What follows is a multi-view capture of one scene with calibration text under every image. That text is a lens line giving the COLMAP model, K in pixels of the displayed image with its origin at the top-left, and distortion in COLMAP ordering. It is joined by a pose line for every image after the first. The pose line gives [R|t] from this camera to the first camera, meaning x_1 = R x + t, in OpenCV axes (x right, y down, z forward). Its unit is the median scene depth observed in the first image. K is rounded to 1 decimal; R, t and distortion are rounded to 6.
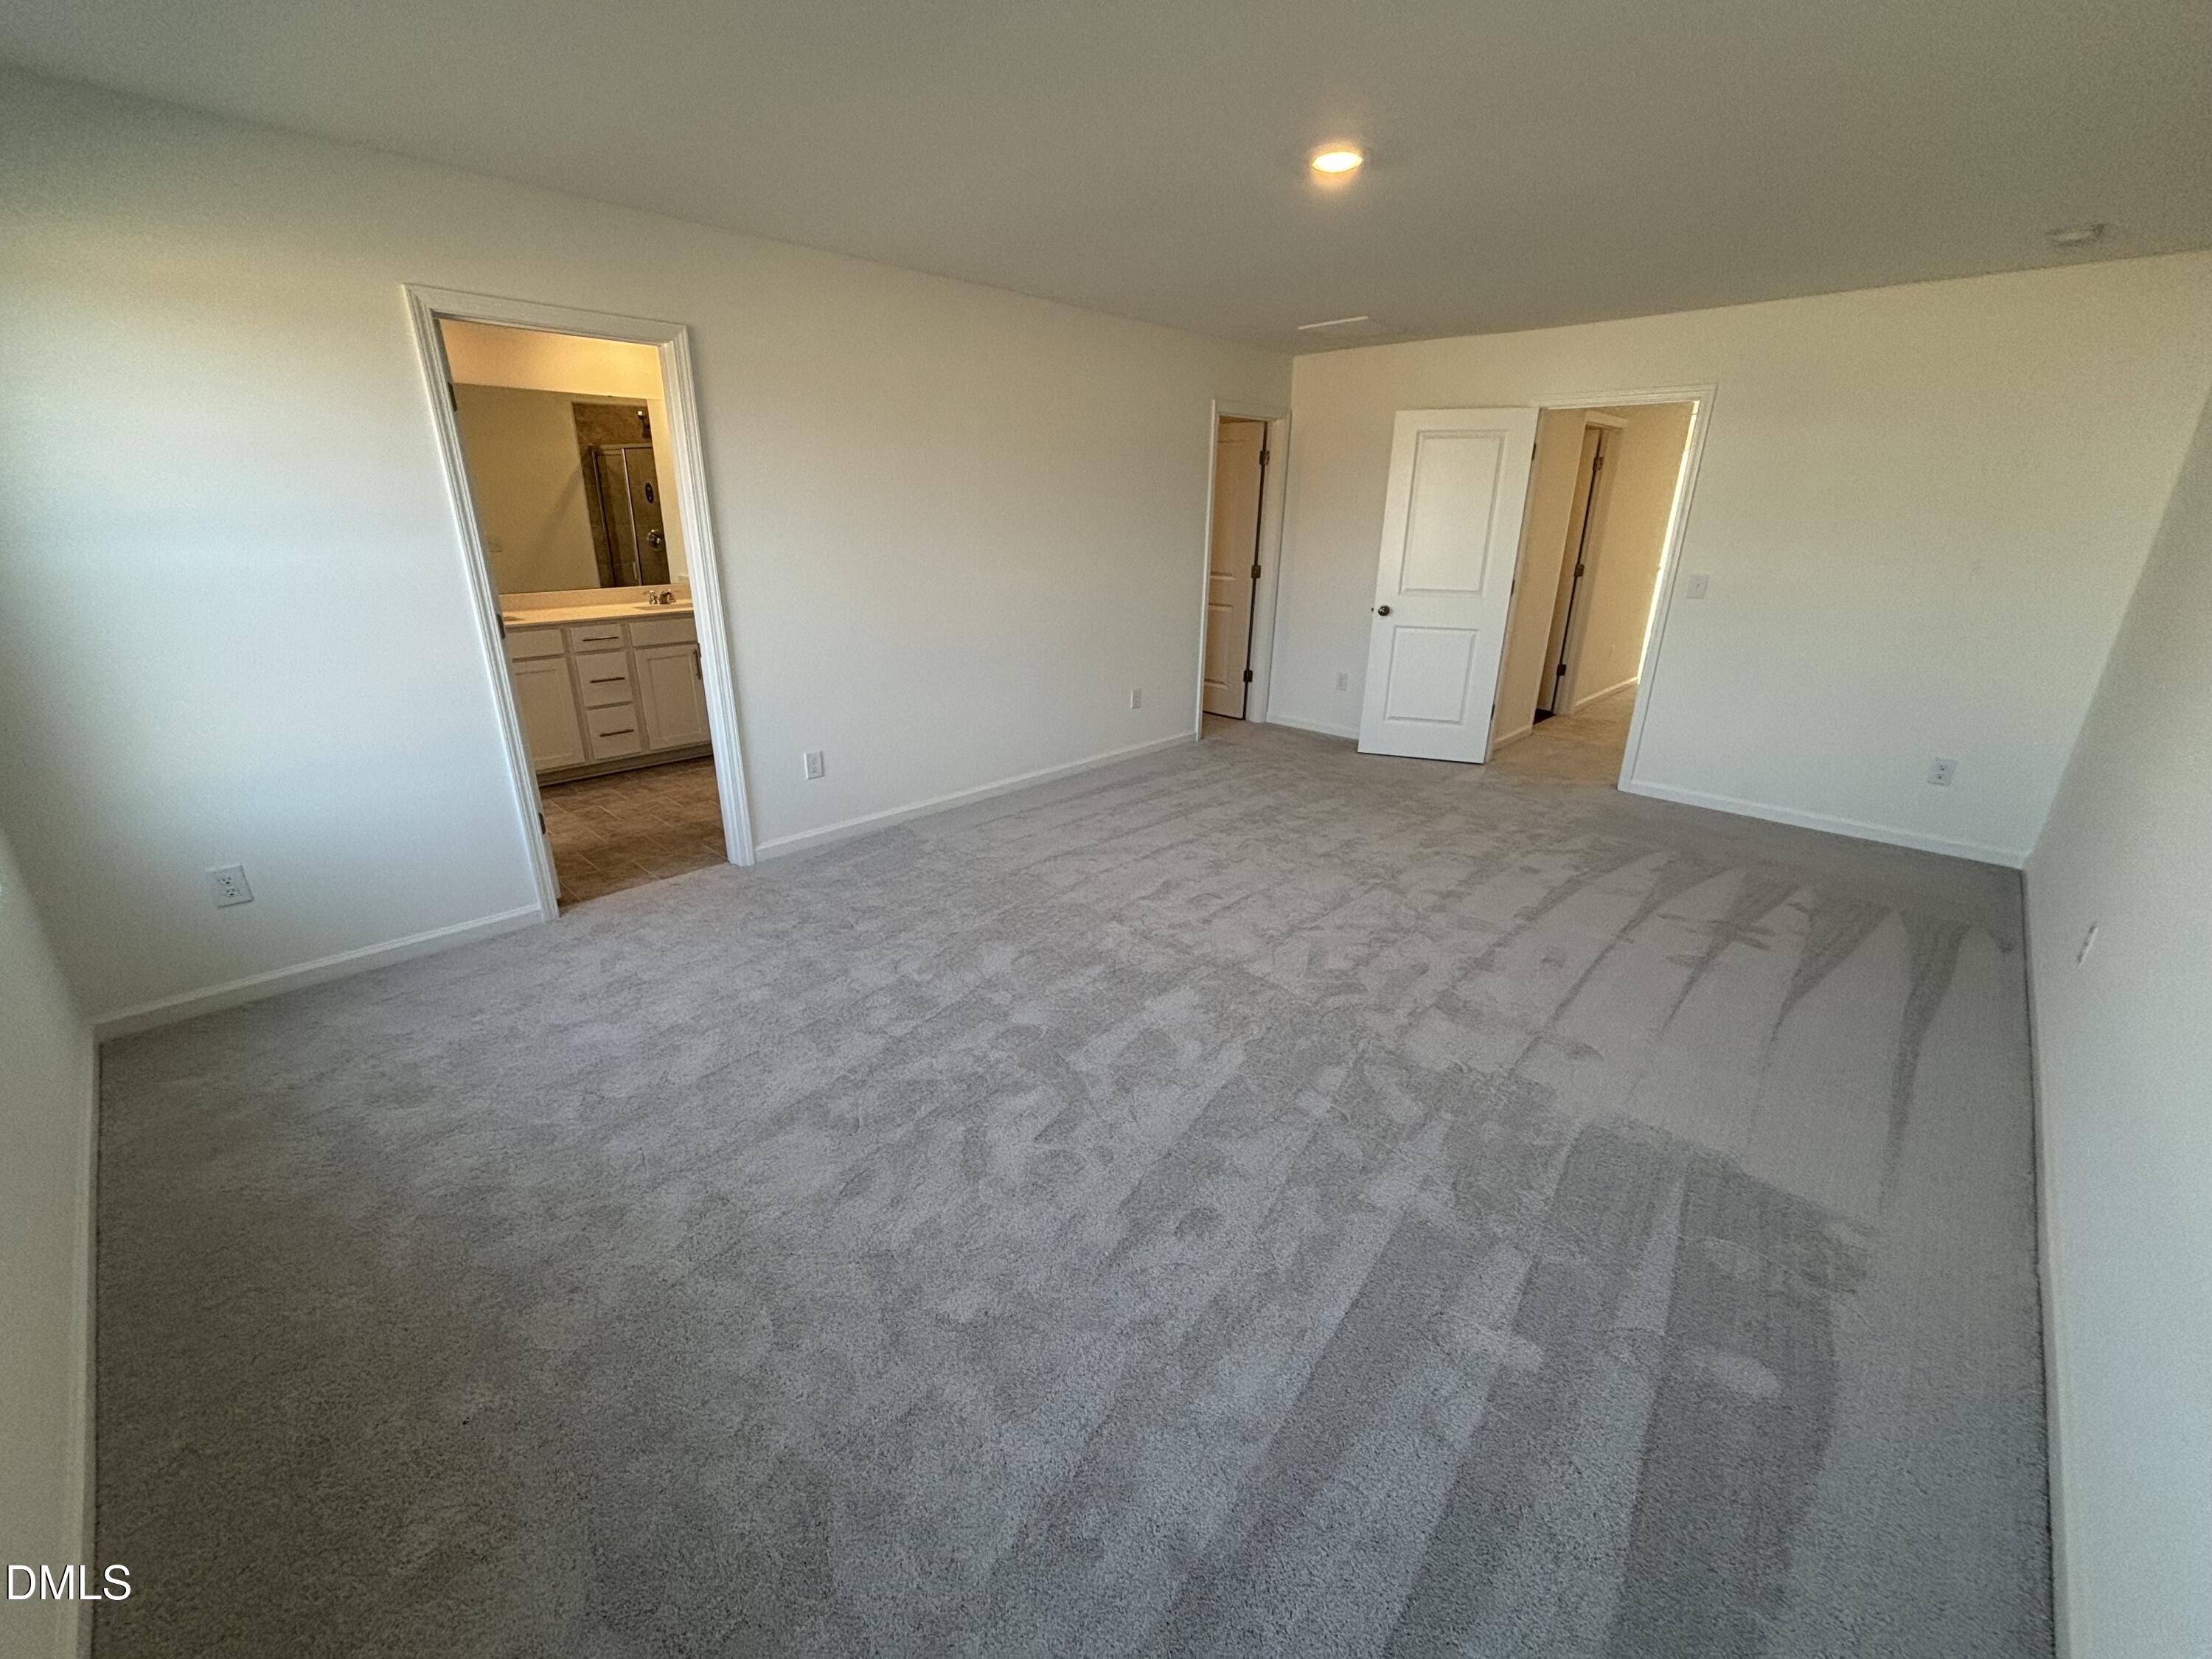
lens RADIAL K [[890.9, 0, 1108.2], [0, 890.9, 824.5], [0, 0, 1]] dist [0.002502, -0.000224]
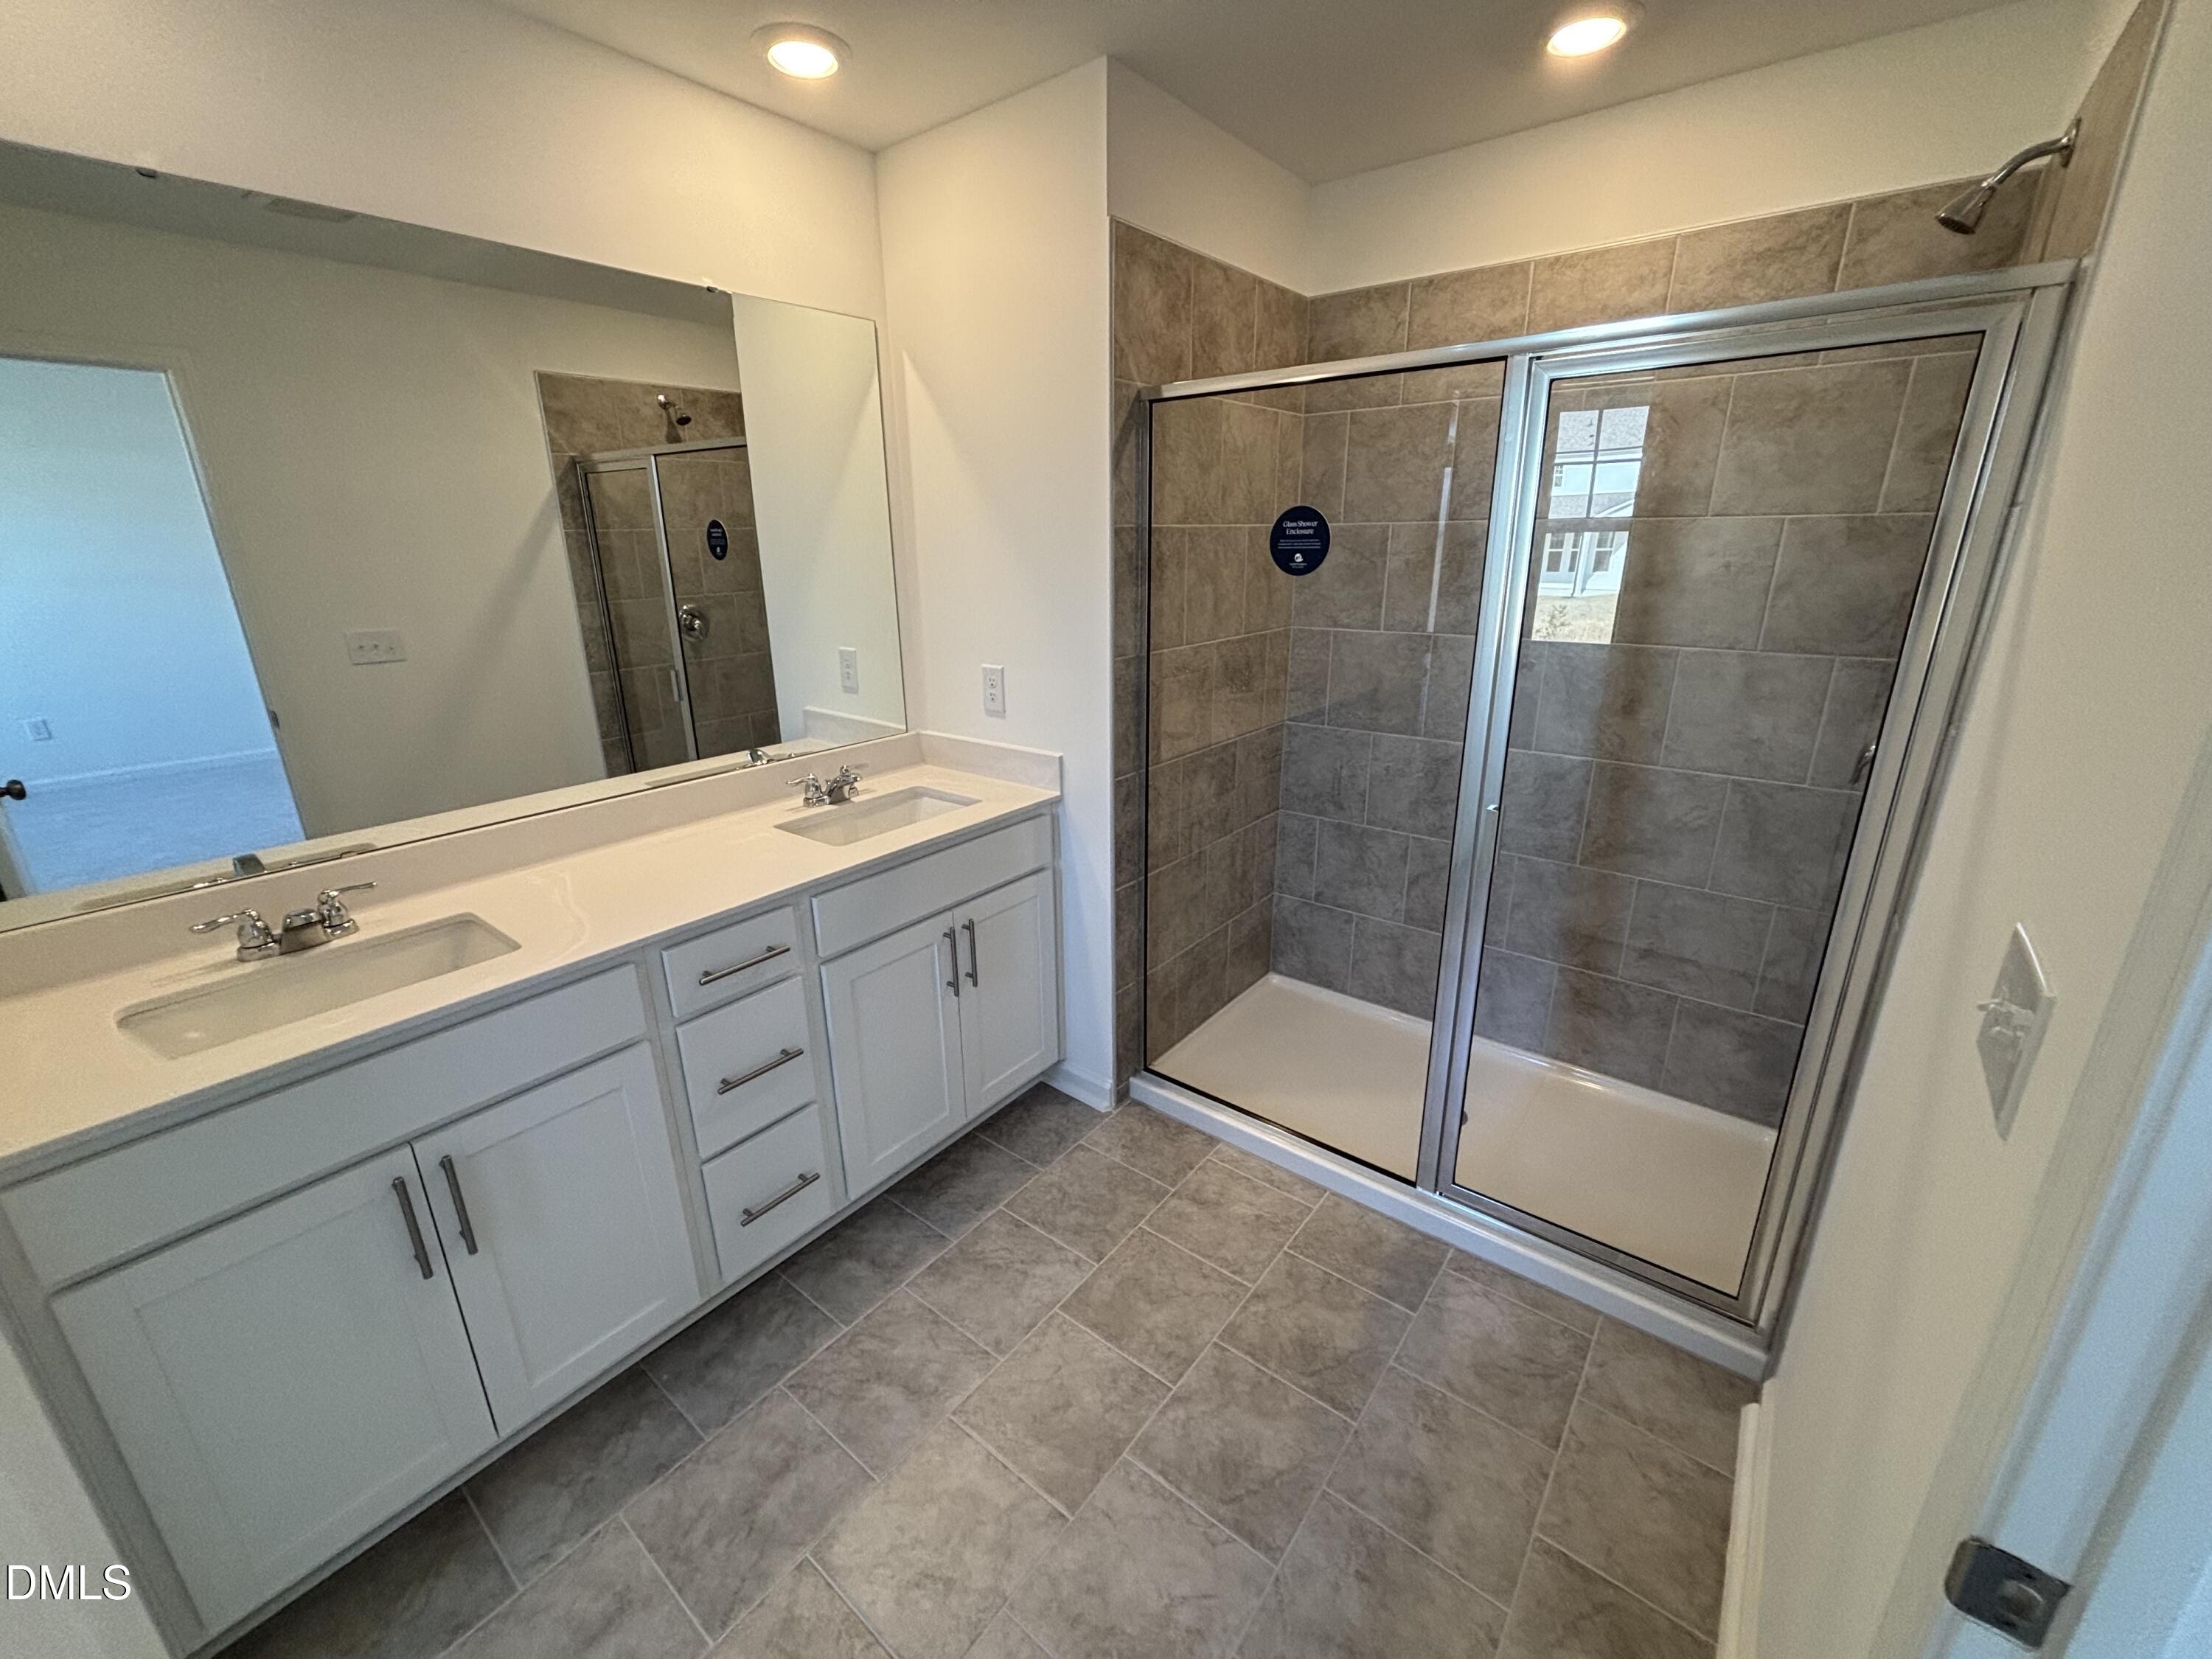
lens RADIAL K [[890.9, 0, 1108.2], [0, 890.9, 824.5], [0, 0, 1]] dist [0.002502, -0.000224]
pose [[0.994857, -0.057429, 0.083436, -0.438394], [0.060610, 0.997508, -0.036102, -0.229787], [-0.081155, 0.040973, 0.995859, 0.622733]]
